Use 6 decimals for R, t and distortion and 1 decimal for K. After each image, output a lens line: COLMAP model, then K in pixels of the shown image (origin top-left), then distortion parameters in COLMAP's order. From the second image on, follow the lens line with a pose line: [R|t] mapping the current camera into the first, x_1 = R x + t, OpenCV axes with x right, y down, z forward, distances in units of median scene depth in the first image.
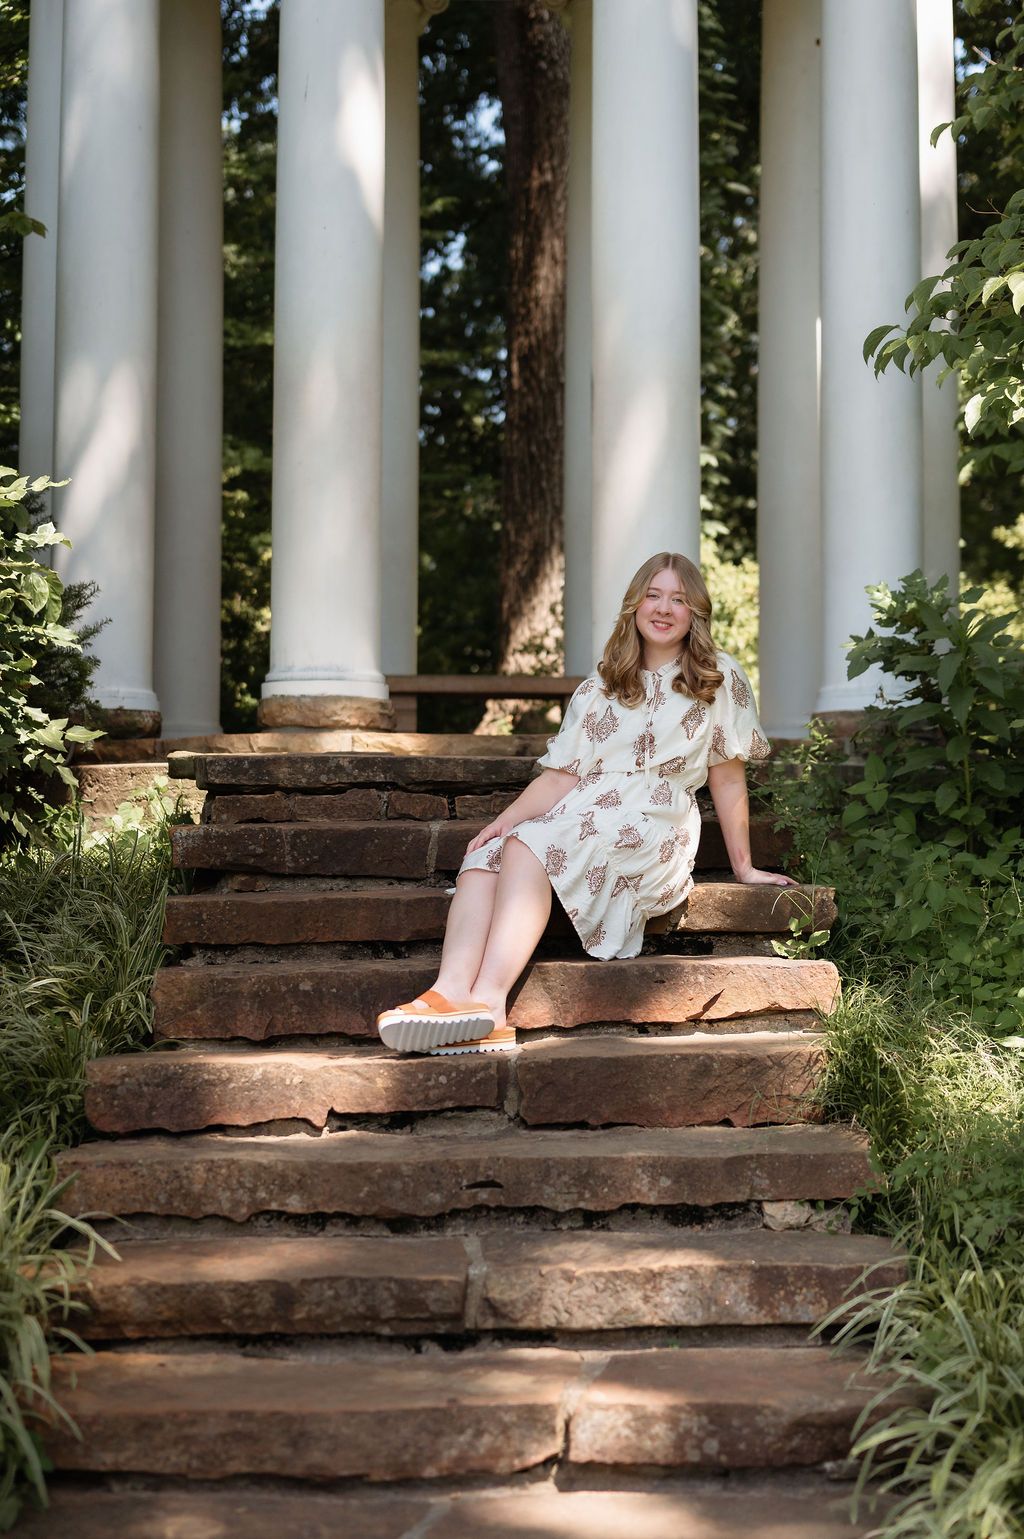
lens RADIAL K [[2265.8, 0, 520.3], [0, 2265.8, 781.7], [0, 0, 1]] dist [-0.027856, 0.000000]
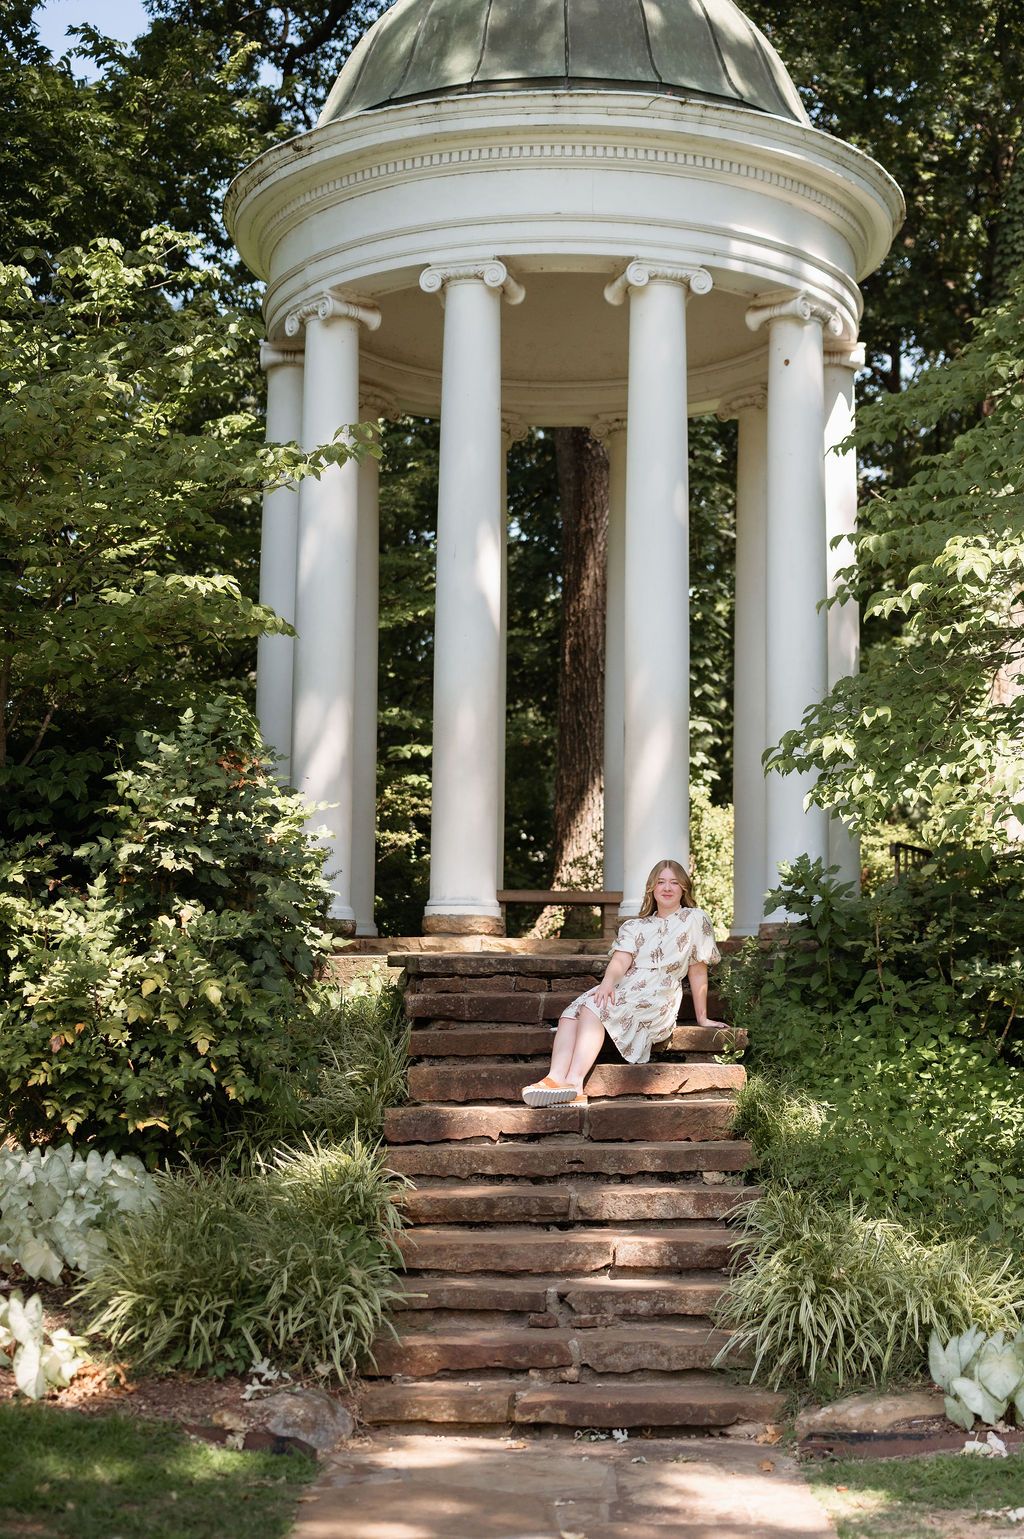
lens RADIAL K [[2265.8, 0, 513.5], [0, 2265.8, 773.8], [0, 0, 1]] dist [-0.027856, 0.000000]
pose [[0.999871, 0.005750, -0.014996, -0.037047], [-0.006800, 0.997456, -0.070962, -0.033961], [0.014550, 0.071054, 0.997366, -0.996667]]
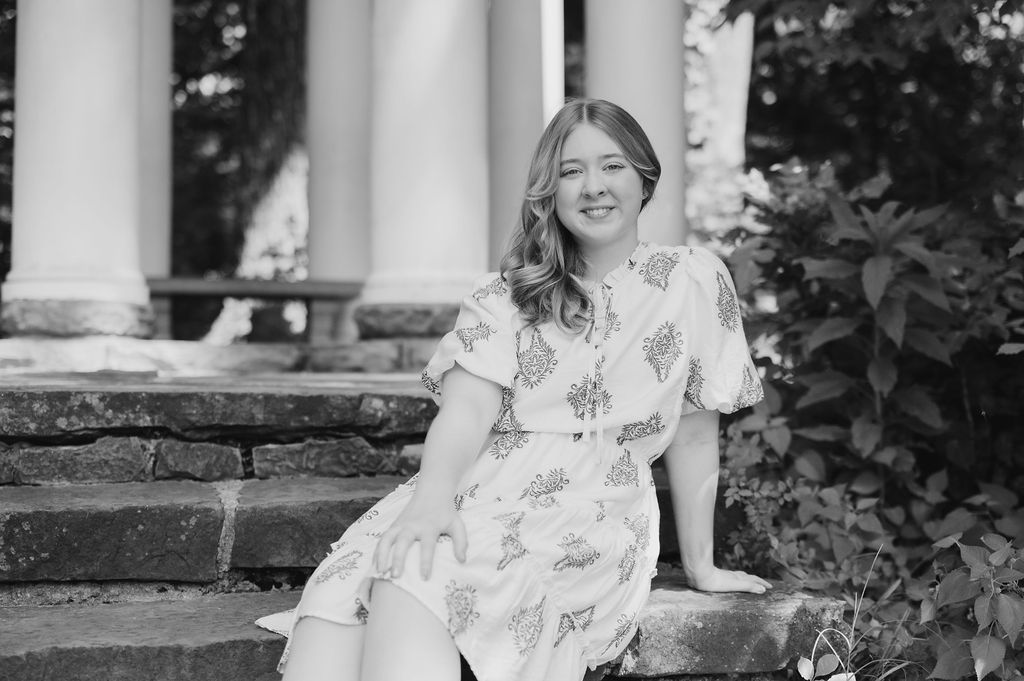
lens RADIAL K [[1507.6, 0, 511.5], [0, 1507.6, 346.5], [0, 0, 1]] dist [-0.027856, 0.000000]
pose [[0.982273, 0.002932, 0.187431, -0.042252], [-0.002474, 0.999993, -0.002679, -0.026899], [-0.187437, 0.002167, 0.982274, 0.582982]]
